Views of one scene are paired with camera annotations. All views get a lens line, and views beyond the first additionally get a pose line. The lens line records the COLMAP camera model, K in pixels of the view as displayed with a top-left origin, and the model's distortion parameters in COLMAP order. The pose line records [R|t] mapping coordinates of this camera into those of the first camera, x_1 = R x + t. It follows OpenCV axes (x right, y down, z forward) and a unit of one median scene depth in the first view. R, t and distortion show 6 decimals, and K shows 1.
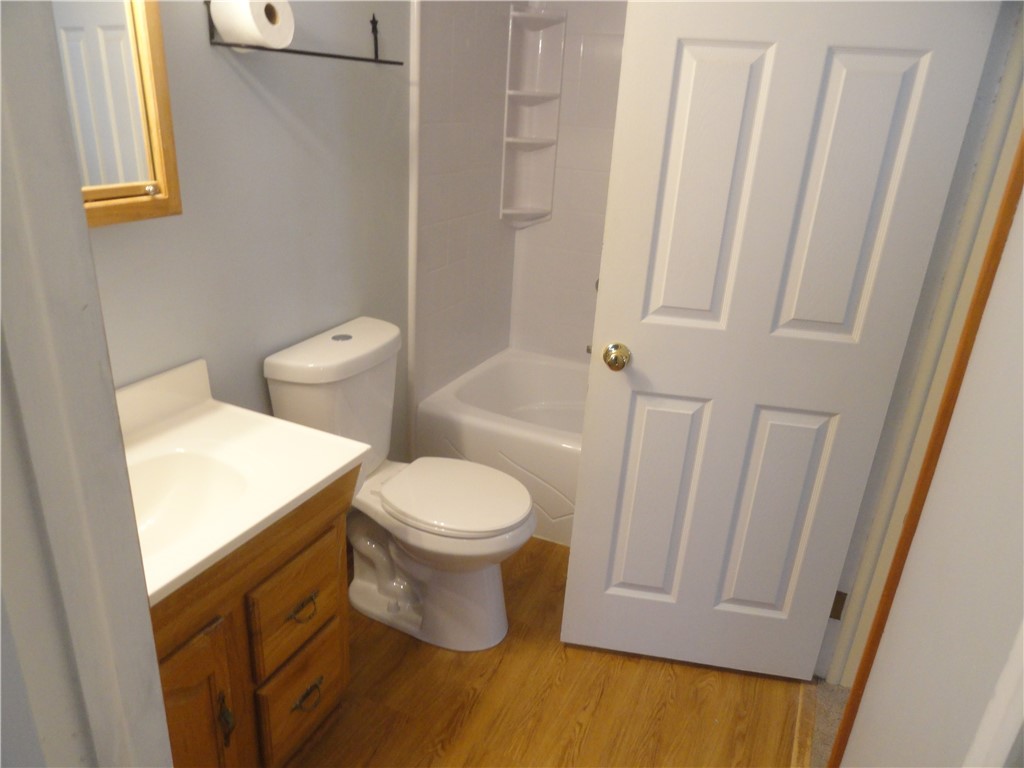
lens RADIAL K [[714.9, 0, 514.1], [0, 714.9, 382.6], [0, 0, 1]] dist [0.004358, -0.003698]
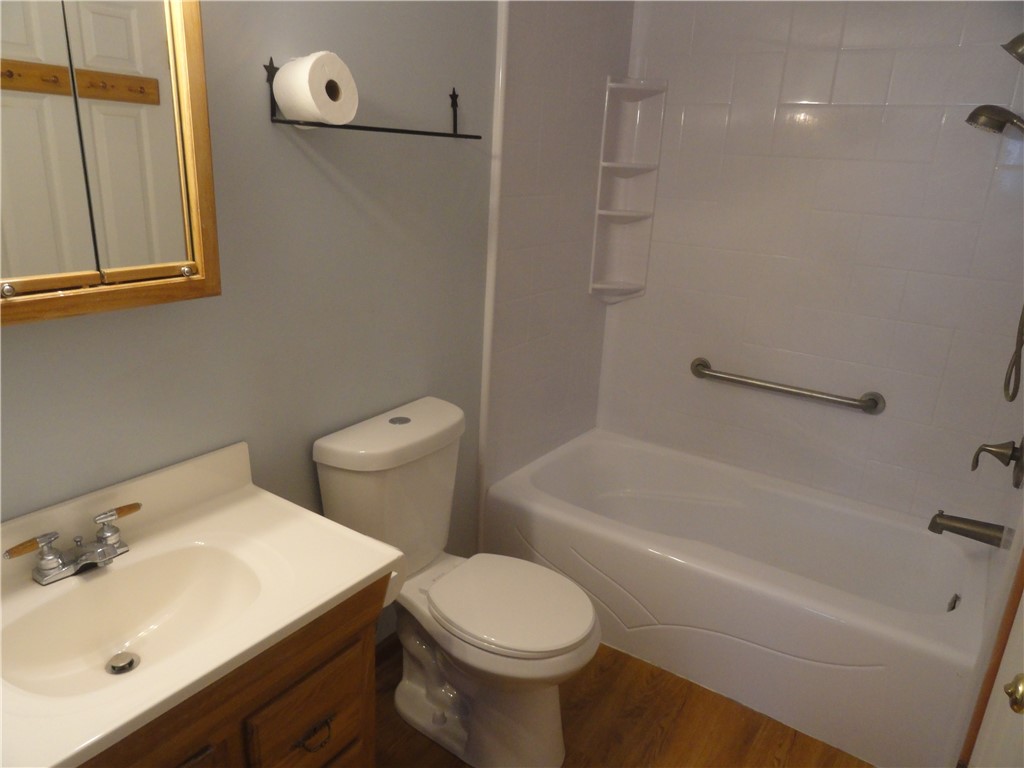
lens RADIAL K [[714.9, 0, 509.8], [0, 714.9, 387.0], [0, 0, 1]] dist [0.004358, -0.003698]
pose [[0.986419, 0.041040, -0.159036, 0.049761], [-0.053633, 0.995686, -0.075716, -0.043645], [0.155243, 0.083217, 0.984365, 0.093574]]
